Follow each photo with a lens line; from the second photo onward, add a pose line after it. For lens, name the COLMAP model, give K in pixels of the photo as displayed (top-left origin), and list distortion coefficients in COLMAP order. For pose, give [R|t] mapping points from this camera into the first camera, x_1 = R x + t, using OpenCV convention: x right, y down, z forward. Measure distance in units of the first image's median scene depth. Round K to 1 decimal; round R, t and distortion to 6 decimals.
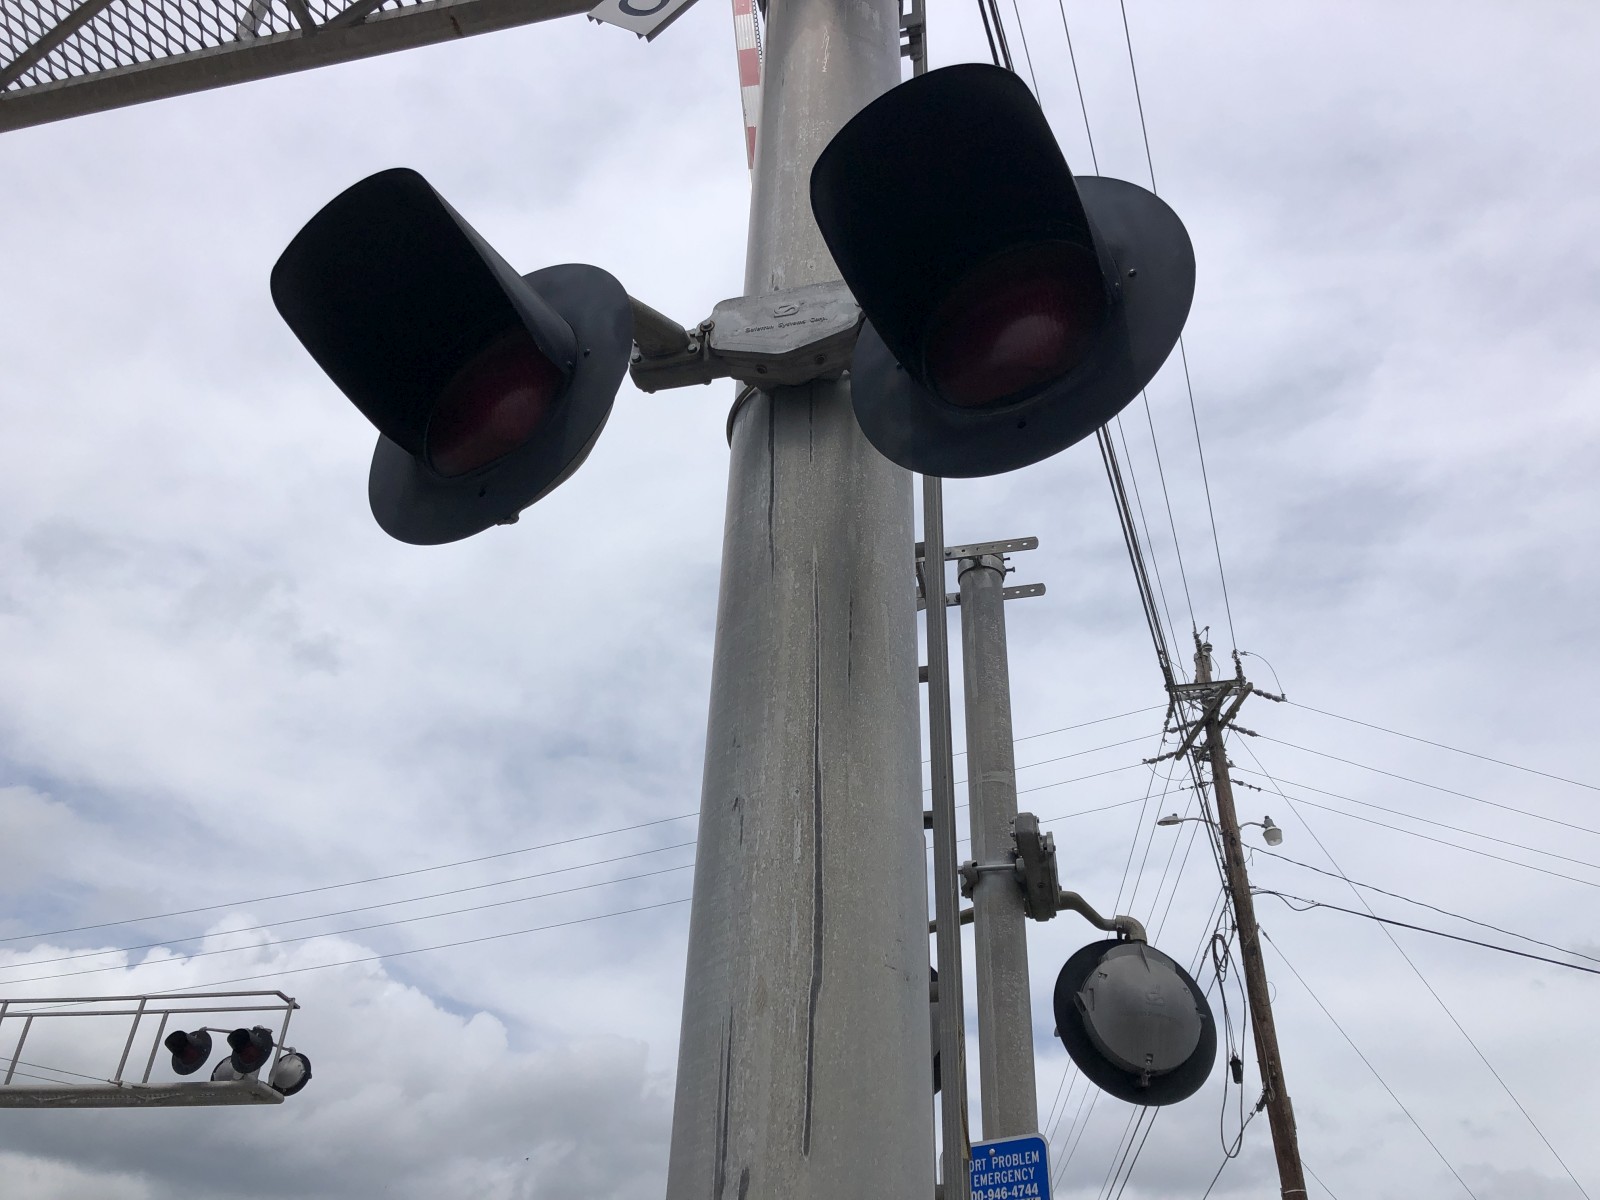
lens RADIAL K [[1300.8, 0, 800.0], [0, 1300.8, 600.0], [0, 0, 1]] dist [-0.008643, -0.003521]
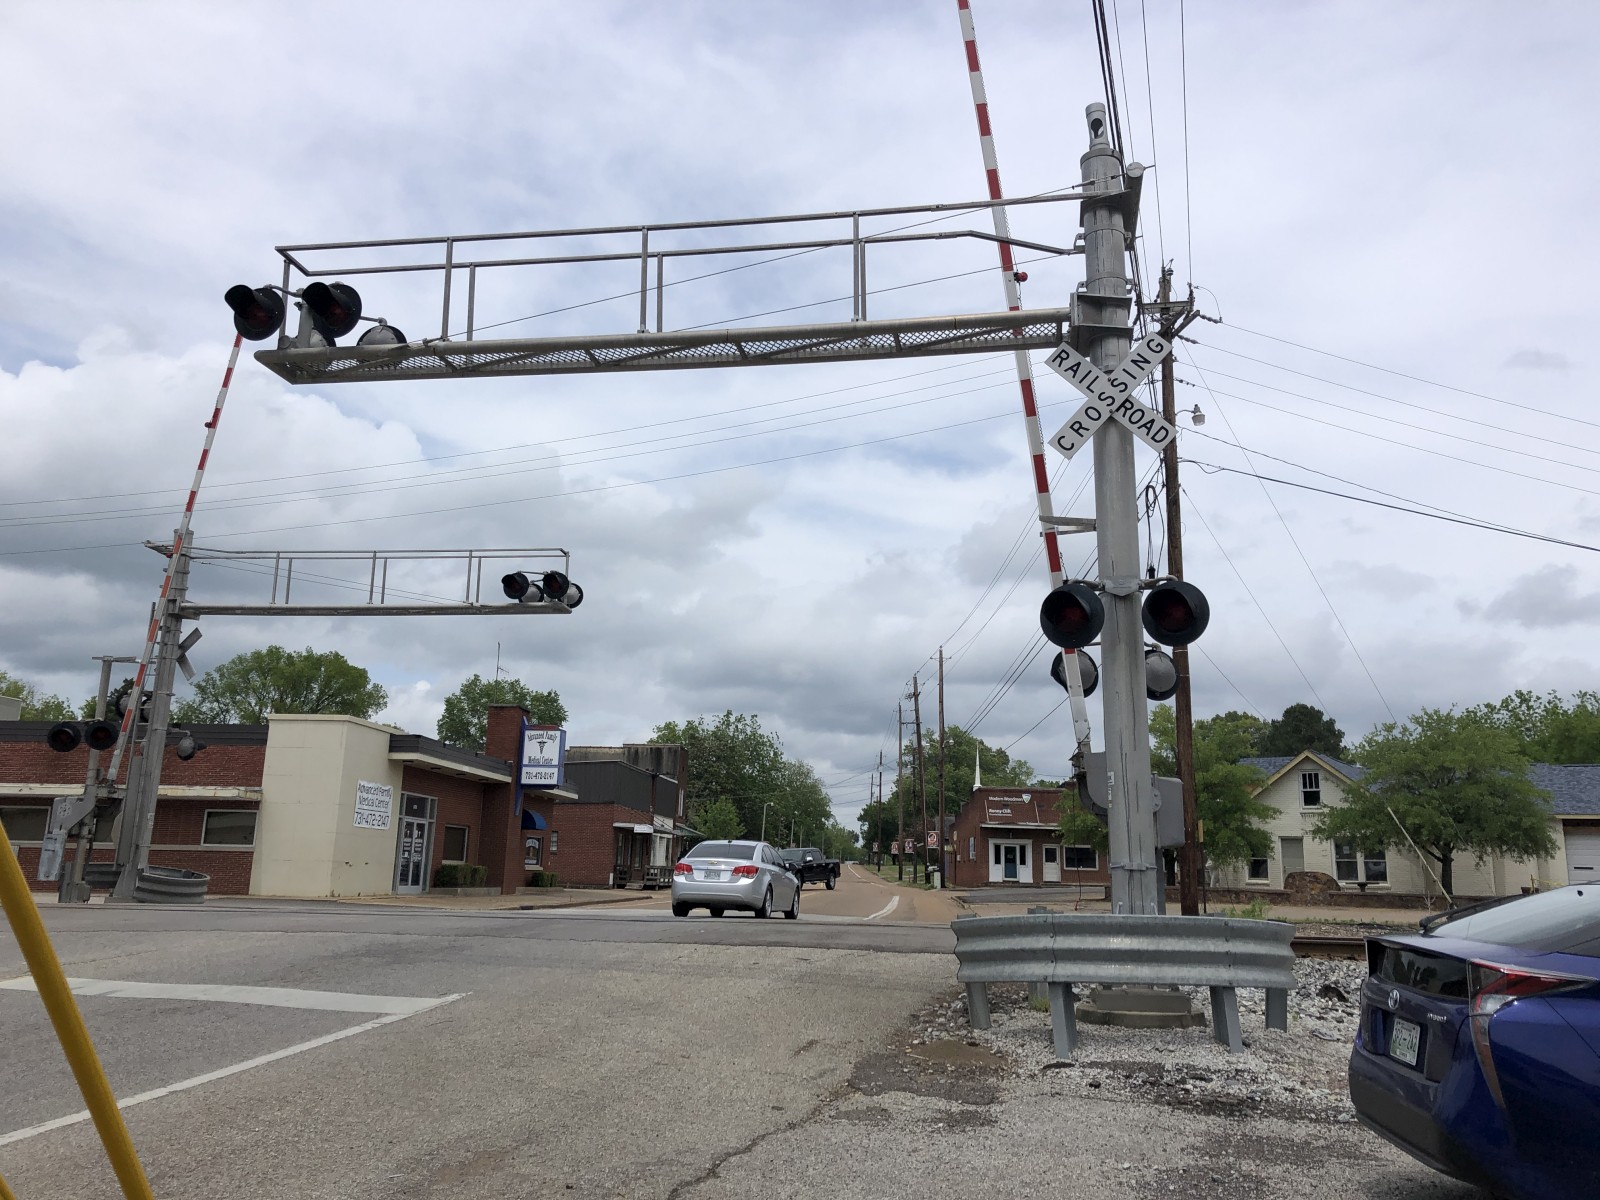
lens RADIAL K [[1333.3, 0, 808.0], [0, 1333.3, 552.9], [0, 0, 1]] dist [0.016600, -0.002841]
pose [[0.997392, 0.001984, 0.072154, -0.159089], [-0.029817, 0.921672, 0.386823, -0.228524], [-0.065735, -0.387965, 0.919327, -0.351705]]
